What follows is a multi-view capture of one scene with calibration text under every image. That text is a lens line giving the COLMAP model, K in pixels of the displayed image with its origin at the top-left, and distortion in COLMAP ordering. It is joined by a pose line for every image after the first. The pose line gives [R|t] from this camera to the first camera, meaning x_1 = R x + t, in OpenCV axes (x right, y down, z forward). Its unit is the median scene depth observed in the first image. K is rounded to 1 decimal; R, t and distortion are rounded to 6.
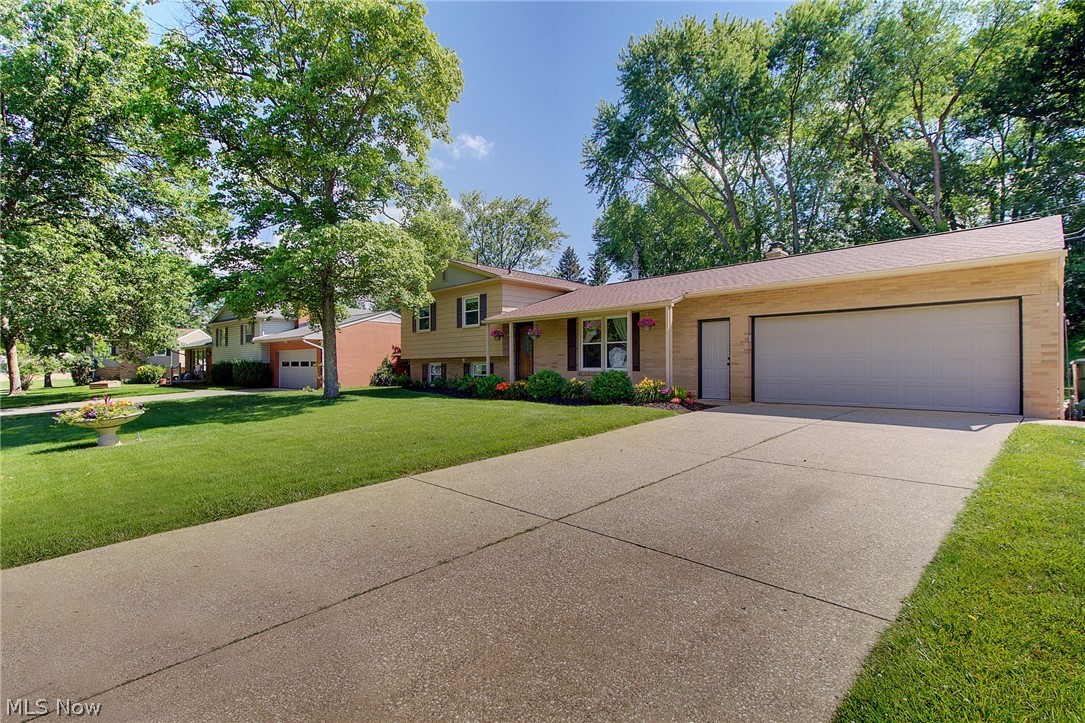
lens RADIAL K [[506.3, 0, 535.3], [0, 506.3, 361.6], [0, 0, 1]] dist [-0.003914, -0.000558]
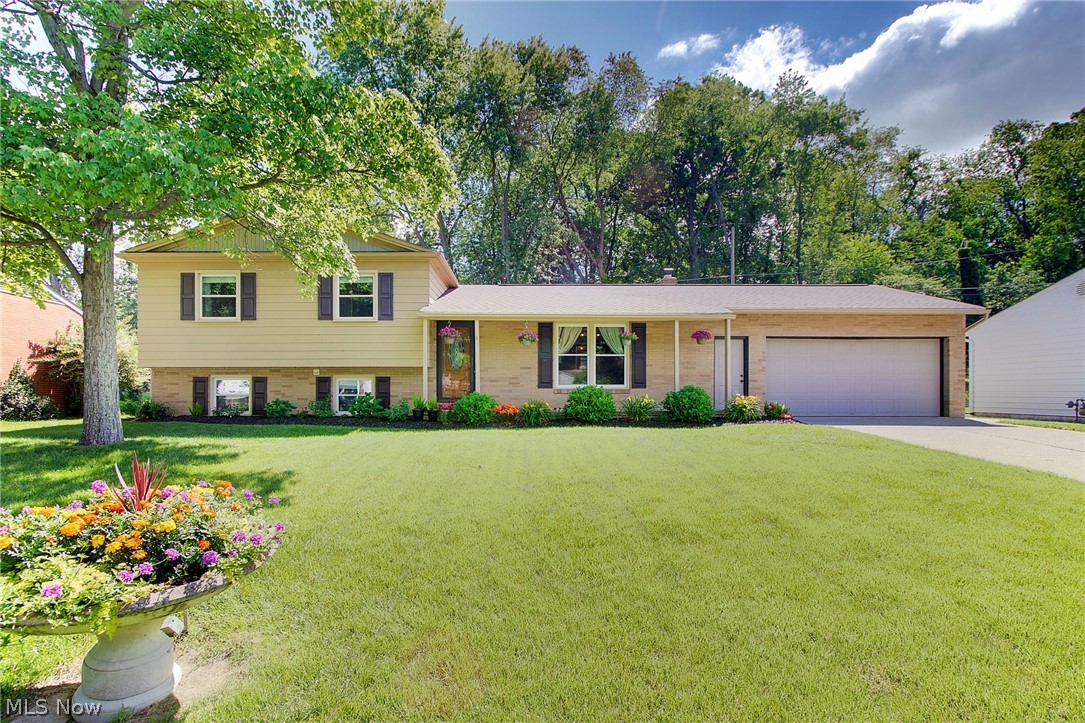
lens RADIAL K [[506.3, 0, 535.3], [0, 506.3, 361.6], [0, 0, 1]] dist [-0.003914, -0.000558]
pose [[0.690914, 0.045751, 0.721488, -0.498251], [-0.010328, 0.998518, -0.053427, 0.018776], [-0.722863, 0.029462, 0.690363, 0.445164]]
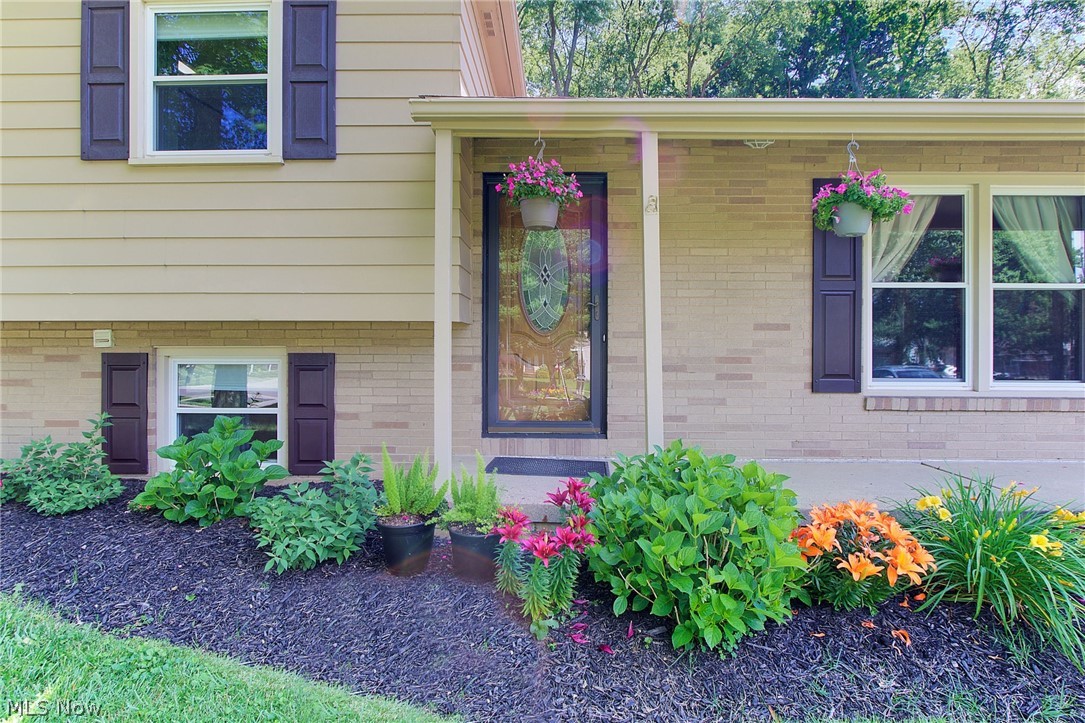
lens RADIAL K [[515.6, 0, 539.4], [0, 515.6, 349.1], [0, 0, 1]] dist [-0.003885, -0.000286]
pose [[0.714321, 0.029334, 0.699203, -0.195548], [-0.014371, 0.999525, -0.027251, 0.006083], [-0.699671, 0.009418, 0.714403, 0.893852]]
